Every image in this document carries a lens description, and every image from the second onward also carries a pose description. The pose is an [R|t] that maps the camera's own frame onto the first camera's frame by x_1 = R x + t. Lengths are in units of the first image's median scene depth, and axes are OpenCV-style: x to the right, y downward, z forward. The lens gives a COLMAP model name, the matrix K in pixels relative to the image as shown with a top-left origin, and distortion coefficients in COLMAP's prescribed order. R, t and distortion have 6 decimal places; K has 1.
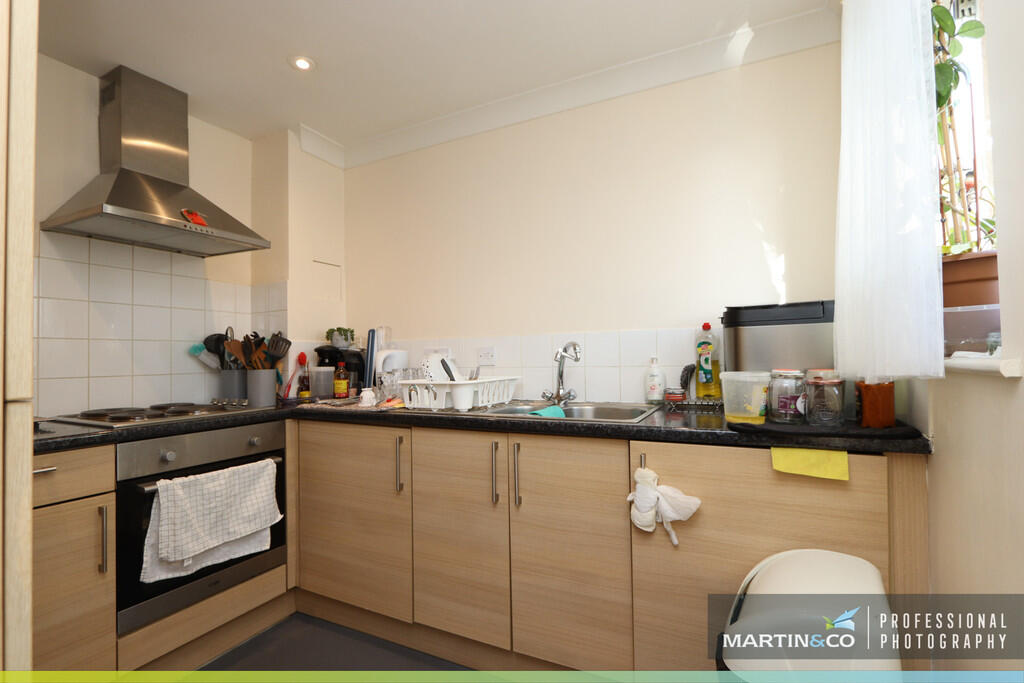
lens RADIAL K [[479.7, 0, 512.0], [0, 479.7, 346.3], [0, 0, 1]] dist [-0.002675, -0.000308]
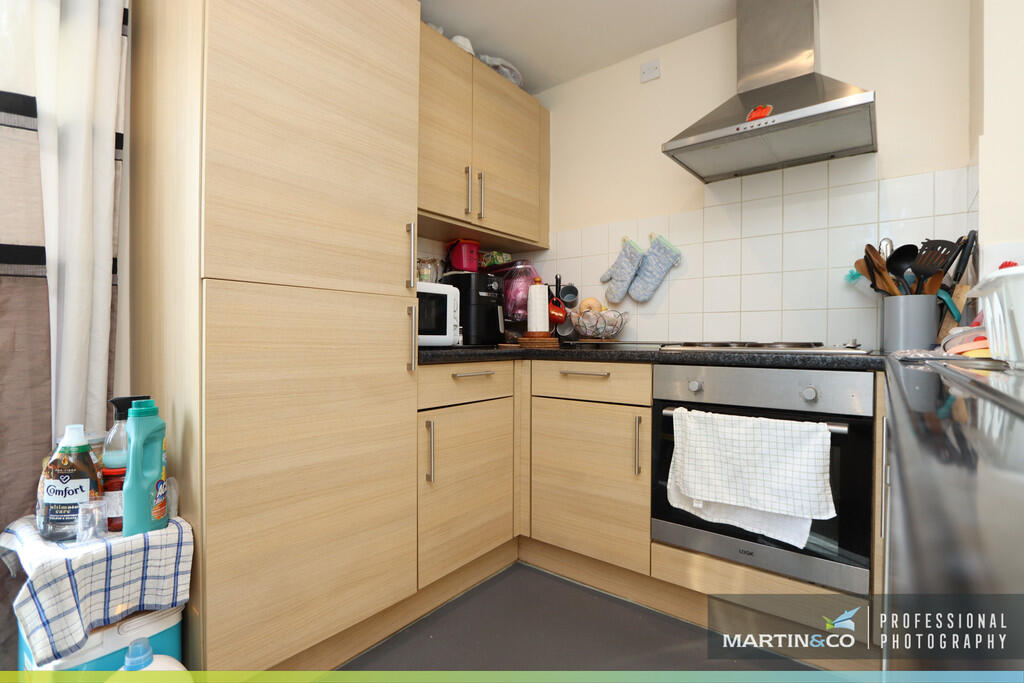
lens RADIAL K [[479.7, 0, 511.5], [0, 479.7, 338.4], [0, 0, 1]] dist [-0.002675, -0.000308]
pose [[-0.195413, 0.015054, -0.980606, 0.267569], [0.026342, 0.999602, 0.010096, 0.111970], [0.980367, -0.023858, -0.195731, 0.801116]]
